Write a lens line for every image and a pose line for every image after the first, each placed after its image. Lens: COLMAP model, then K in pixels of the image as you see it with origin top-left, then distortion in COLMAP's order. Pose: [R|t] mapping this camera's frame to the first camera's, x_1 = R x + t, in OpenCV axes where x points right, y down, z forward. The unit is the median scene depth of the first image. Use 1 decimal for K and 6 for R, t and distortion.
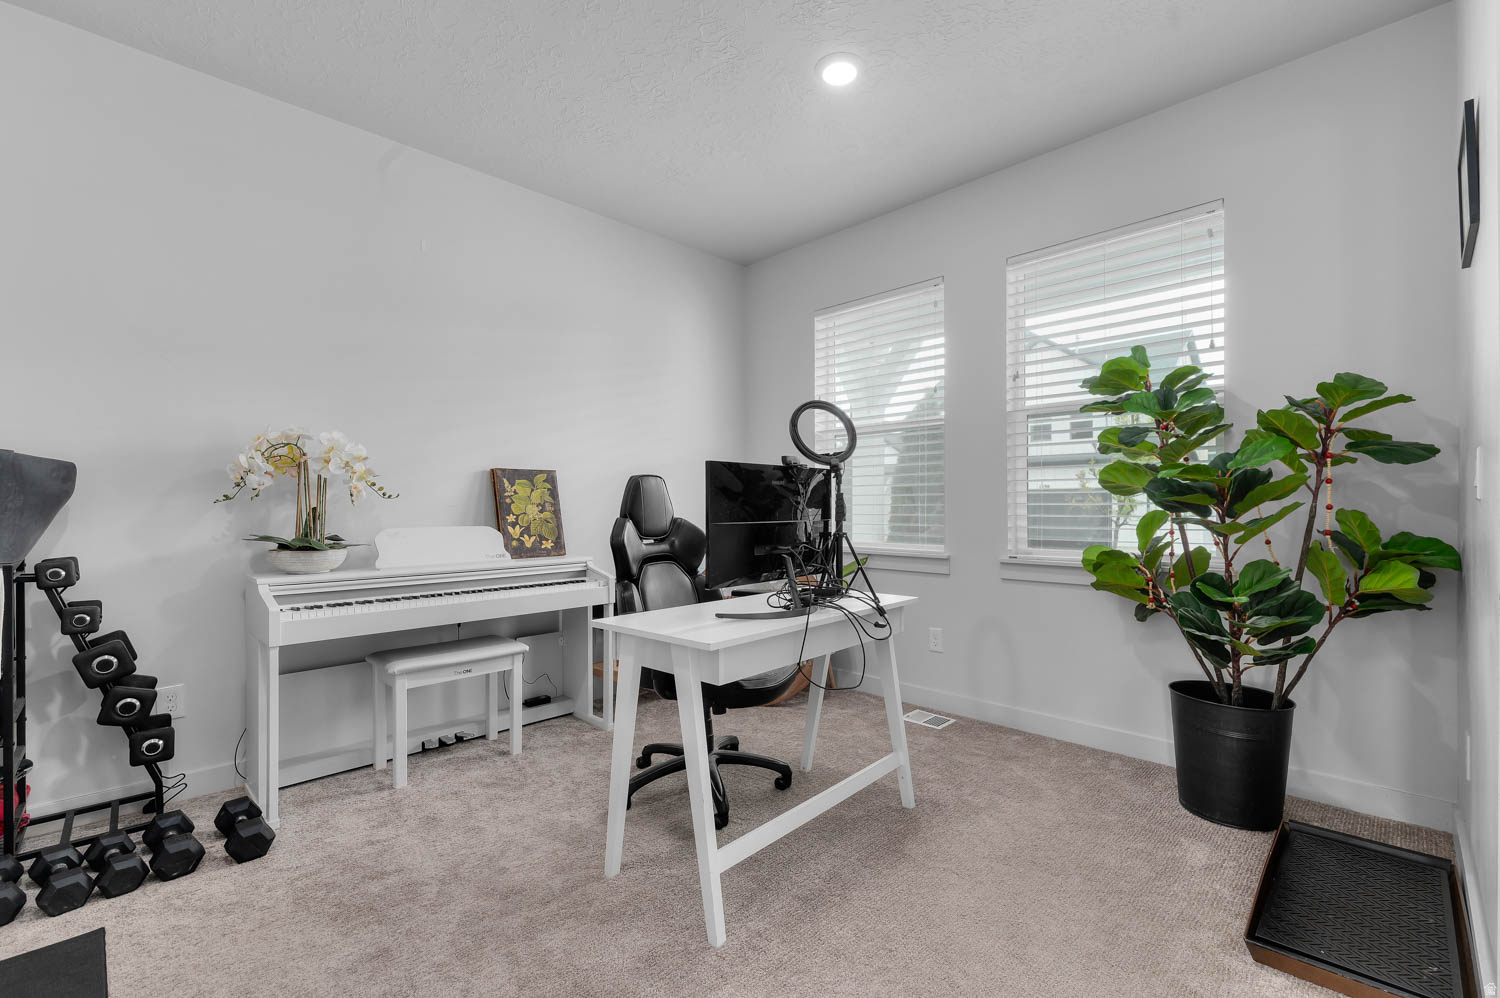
lens RADIAL K [[655.5, 0, 746.8], [0, 655.5, 500.7], [0, 0, 1]] dist [0.008168, -0.000172]
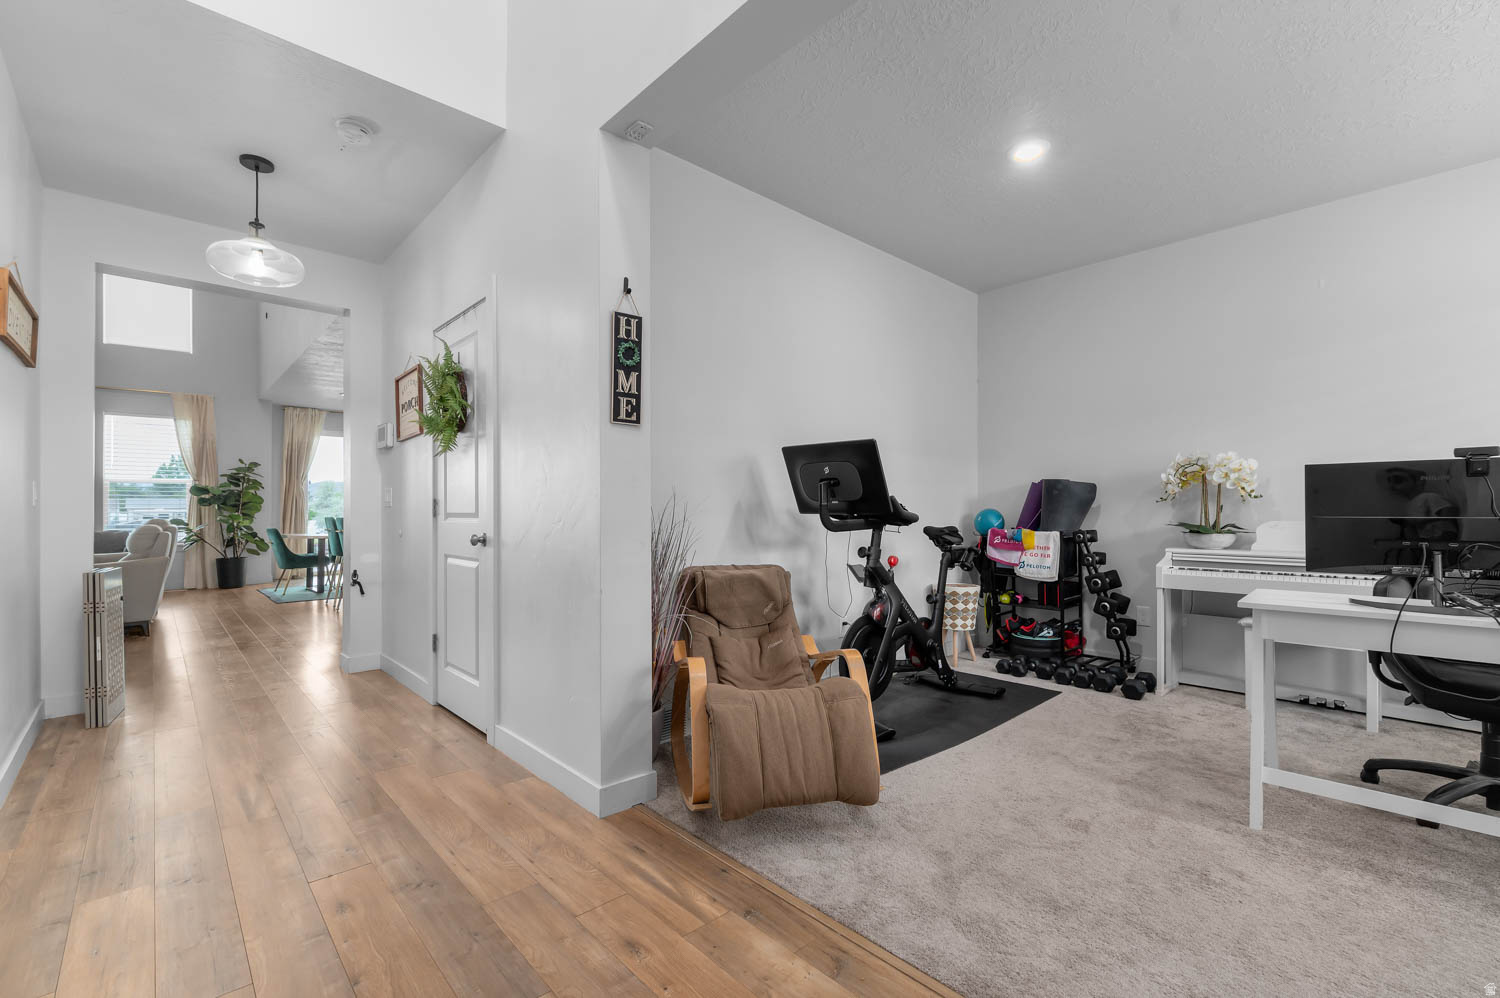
lens RADIAL K [[655.5, 0, 745.2], [0, 655.5, 509.1], [0, 0, 1]] dist [0.008168, -0.000172]
pose [[-0.040243, 0.003165, -0.999185, 1.089710], [0.008142, 0.999963, 0.002839, 0.007460], [0.999157, -0.008021, -0.040268, 0.015016]]
